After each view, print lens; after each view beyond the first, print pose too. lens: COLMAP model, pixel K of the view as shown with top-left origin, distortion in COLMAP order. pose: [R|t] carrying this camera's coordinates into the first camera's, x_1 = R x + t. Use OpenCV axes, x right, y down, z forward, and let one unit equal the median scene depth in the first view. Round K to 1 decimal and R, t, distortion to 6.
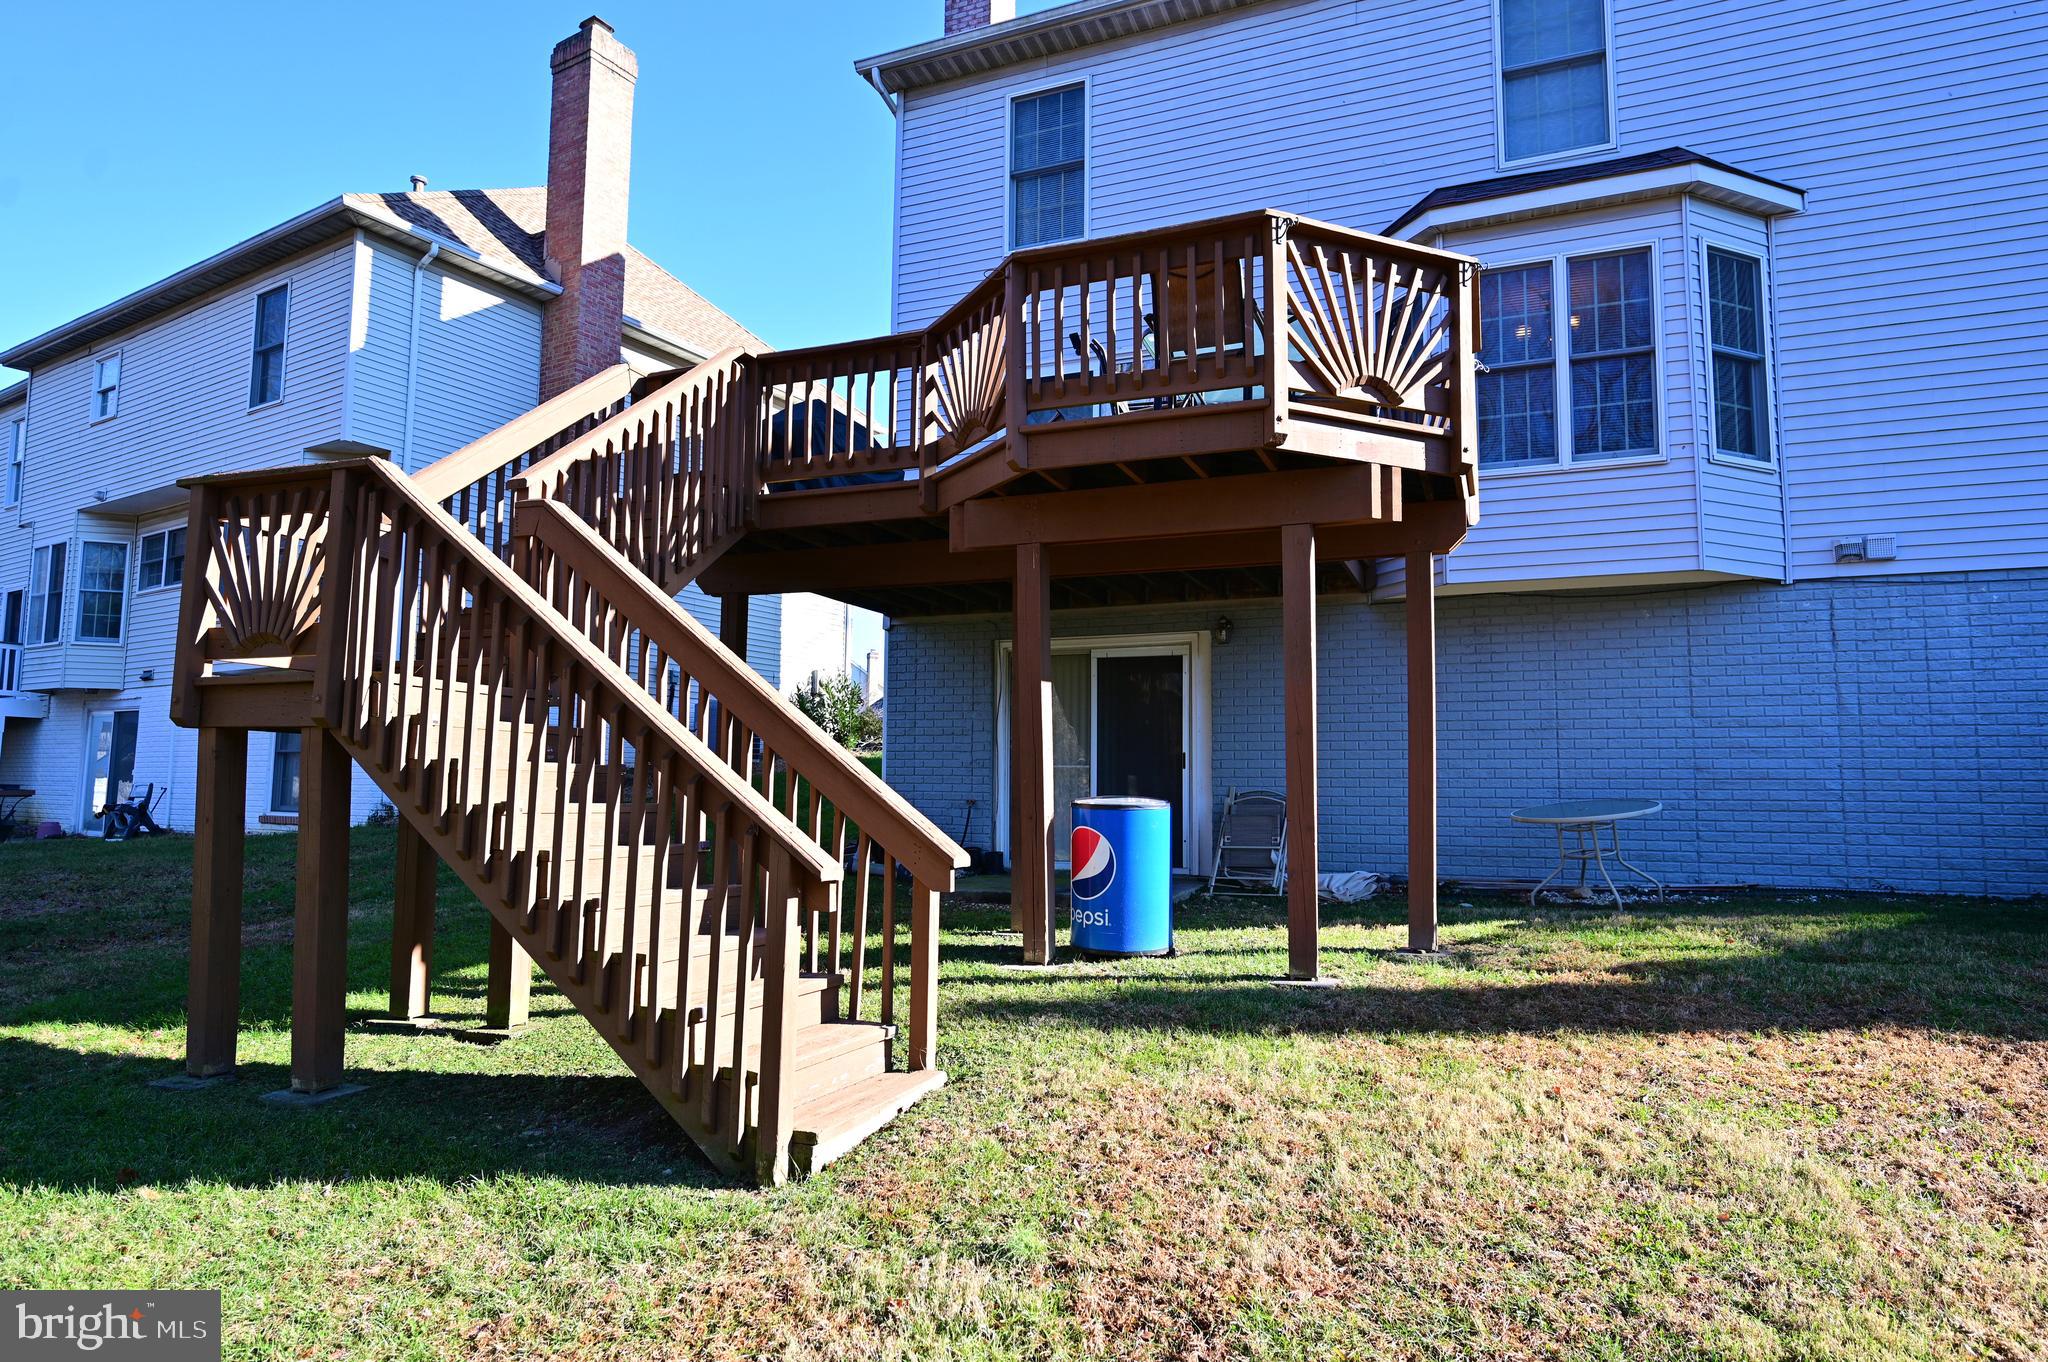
lens RADIAL K [[1170.1, 0, 1024.0], [0, 1170.1, 681.0], [0, 0, 1]] dist [0.023102, -0.000186]
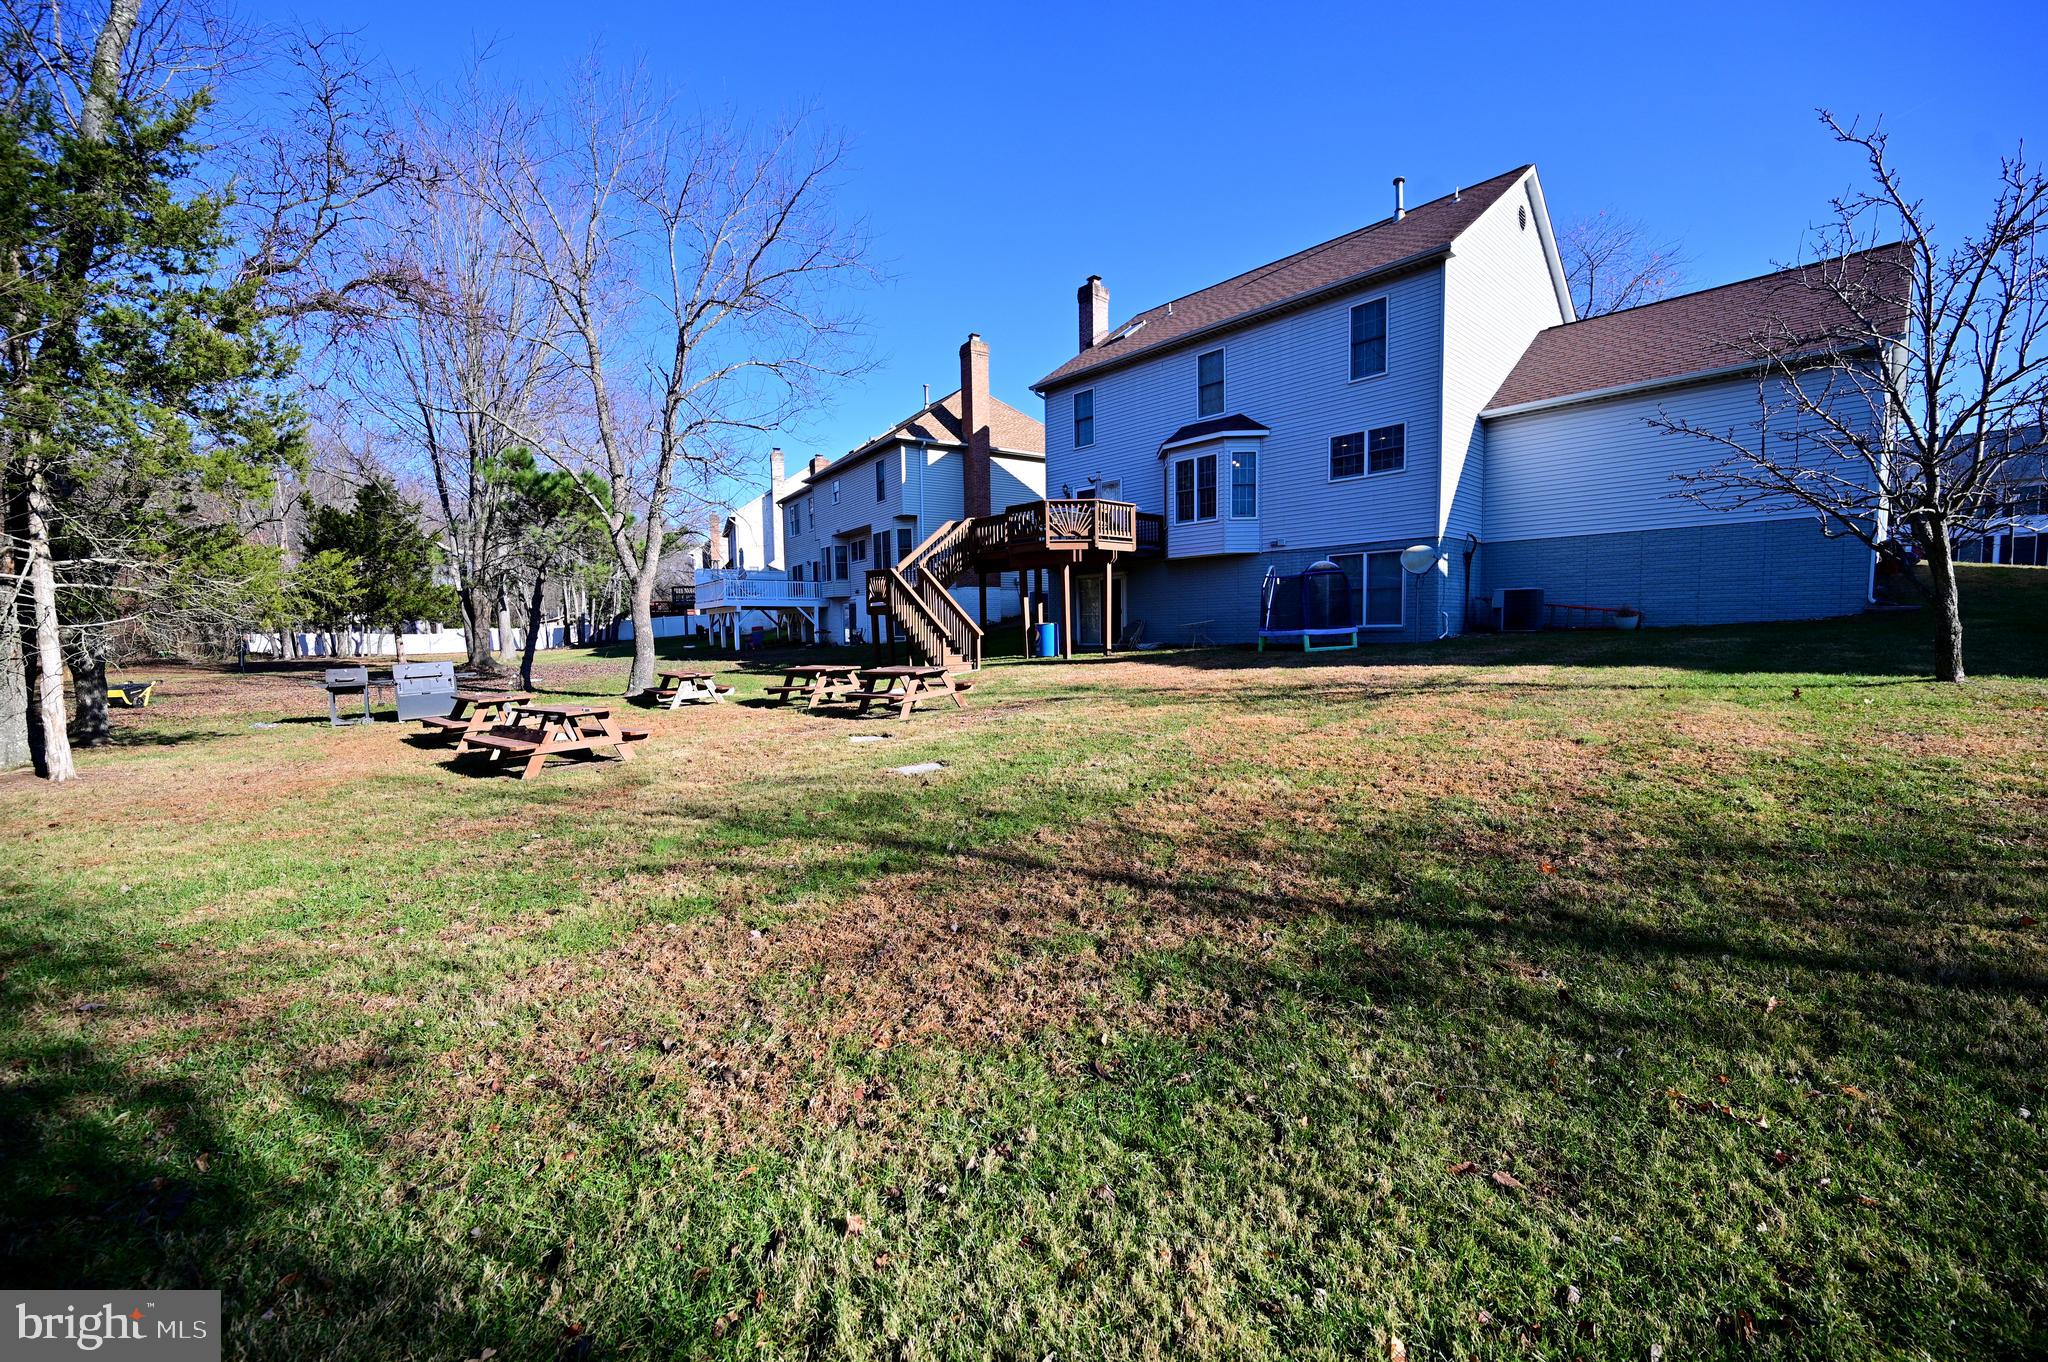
lens RADIAL K [[791.1, 0, 1033.3], [0, 791.1, 692.3], [0, 0, 1]] dist [-0.000066, -0.000002]
pose [[0.914039, 0.004008, -0.405607, 0.916648], [0.065242, 0.985479, 0.156763, -0.083359], [0.400346, -0.169750, 0.900504, -1.276855]]
